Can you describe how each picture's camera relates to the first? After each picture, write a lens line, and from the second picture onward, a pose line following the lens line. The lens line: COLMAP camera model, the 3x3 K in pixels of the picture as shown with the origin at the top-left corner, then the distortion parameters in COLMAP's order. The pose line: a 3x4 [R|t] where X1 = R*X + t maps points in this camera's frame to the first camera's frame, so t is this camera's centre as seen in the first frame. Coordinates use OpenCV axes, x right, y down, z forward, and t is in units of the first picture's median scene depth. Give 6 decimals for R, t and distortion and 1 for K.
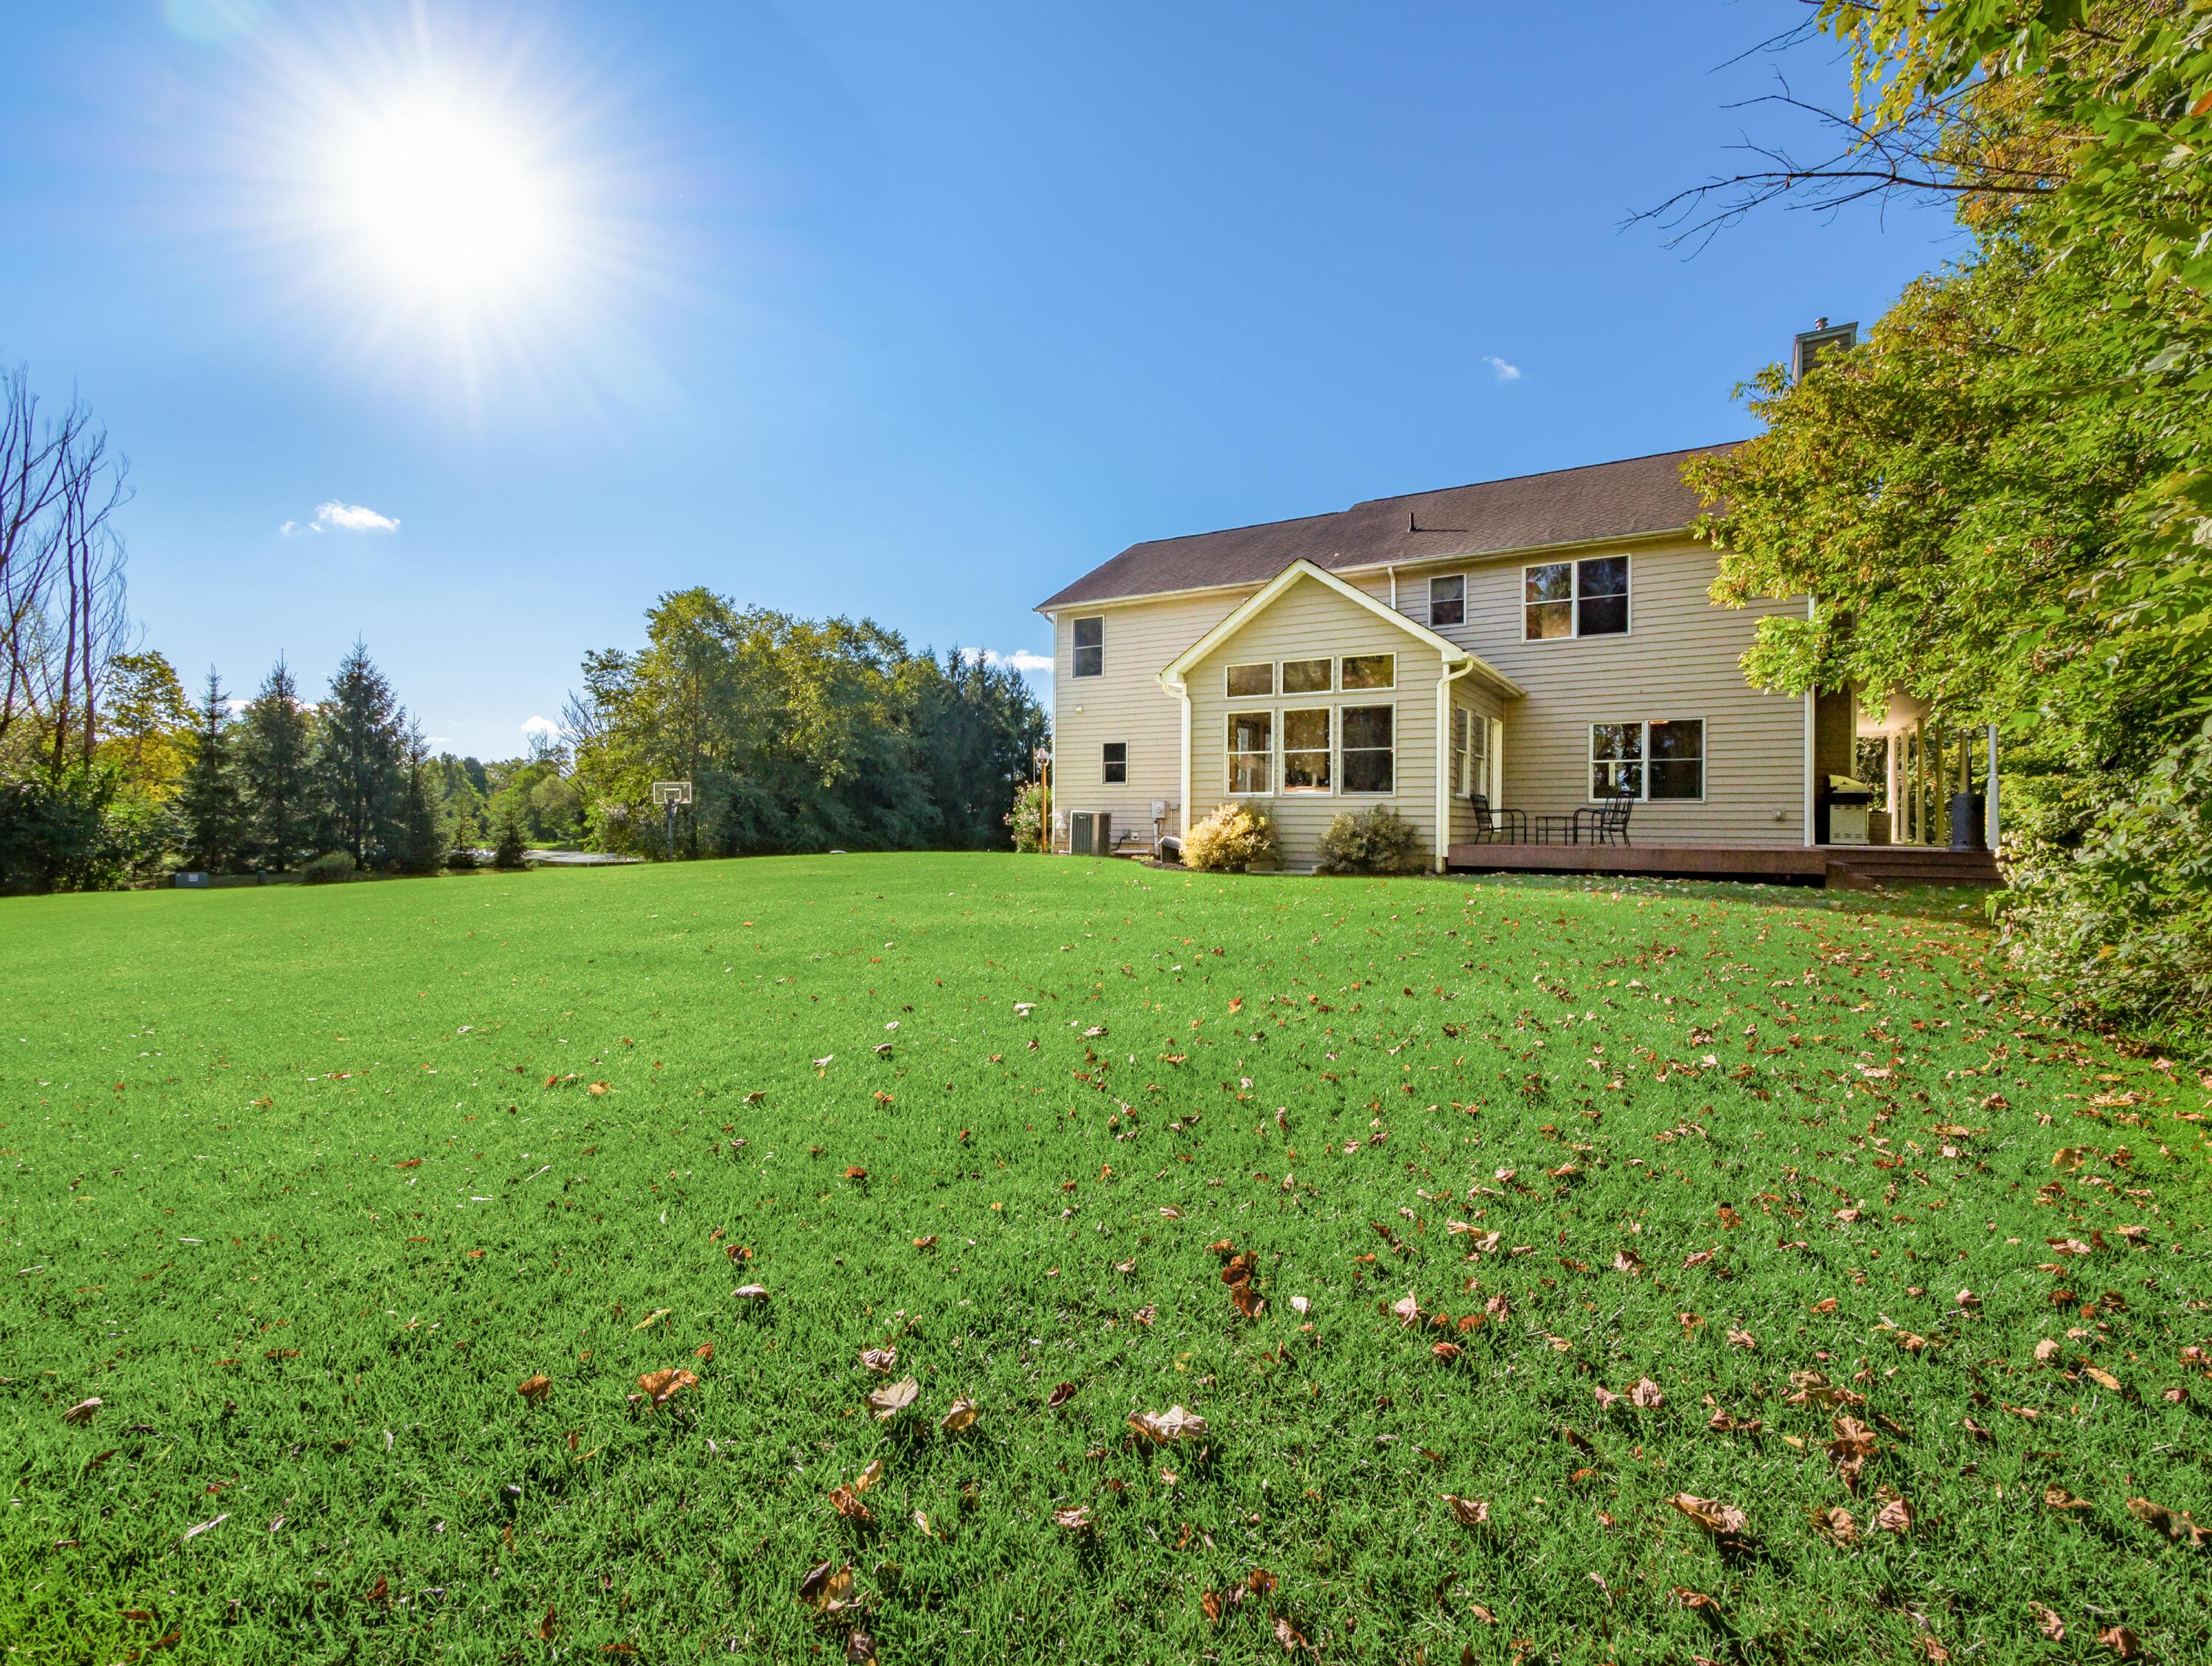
lens RADIAL K [[937.2, 0, 1117.1], [0, 937.2, 824.9], [0, 0, 1]] dist [-0.000241, 0.000006]
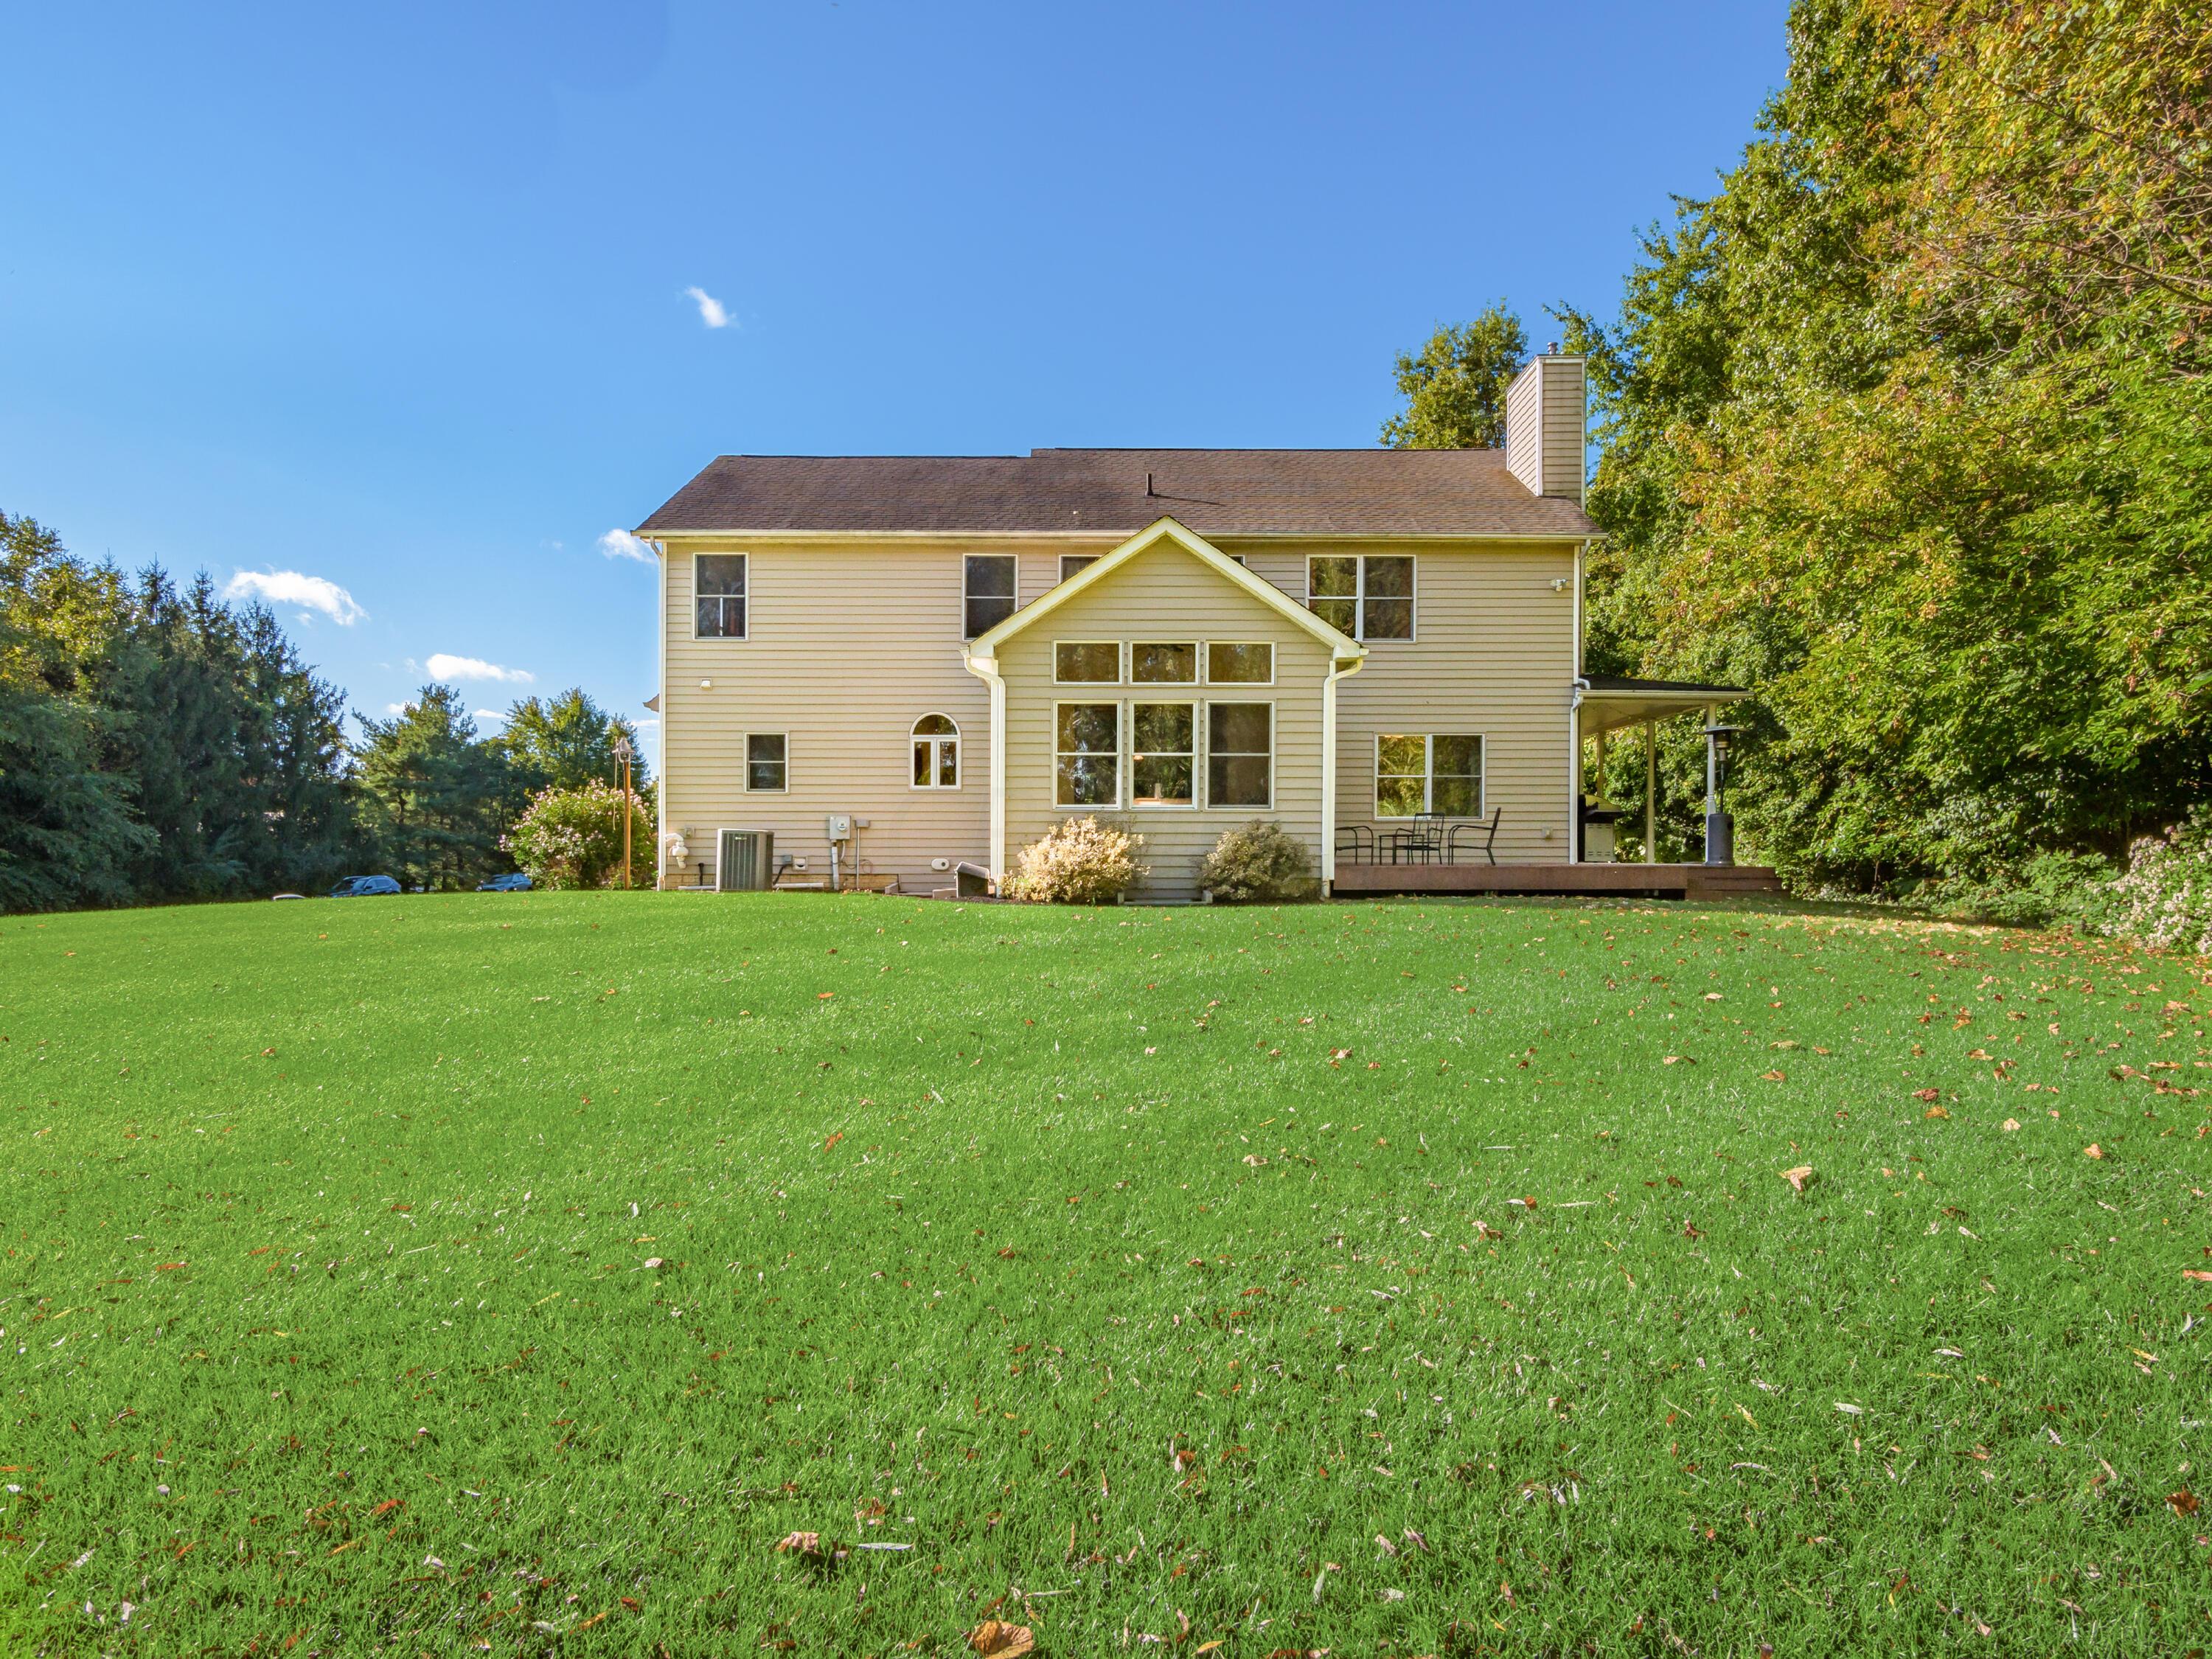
lens RADIAL K [[1203.4, 0, 1109.7], [0, 1203.4, 870.1], [0, 0, 1]] dist [0.004315, -0.000565]
pose [[0.871448, -0.014441, 0.490276, -0.343471], [0.007110, 0.999833, 0.016813, 0.003748], [-0.490437, -0.011165, 0.871405, 0.107269]]
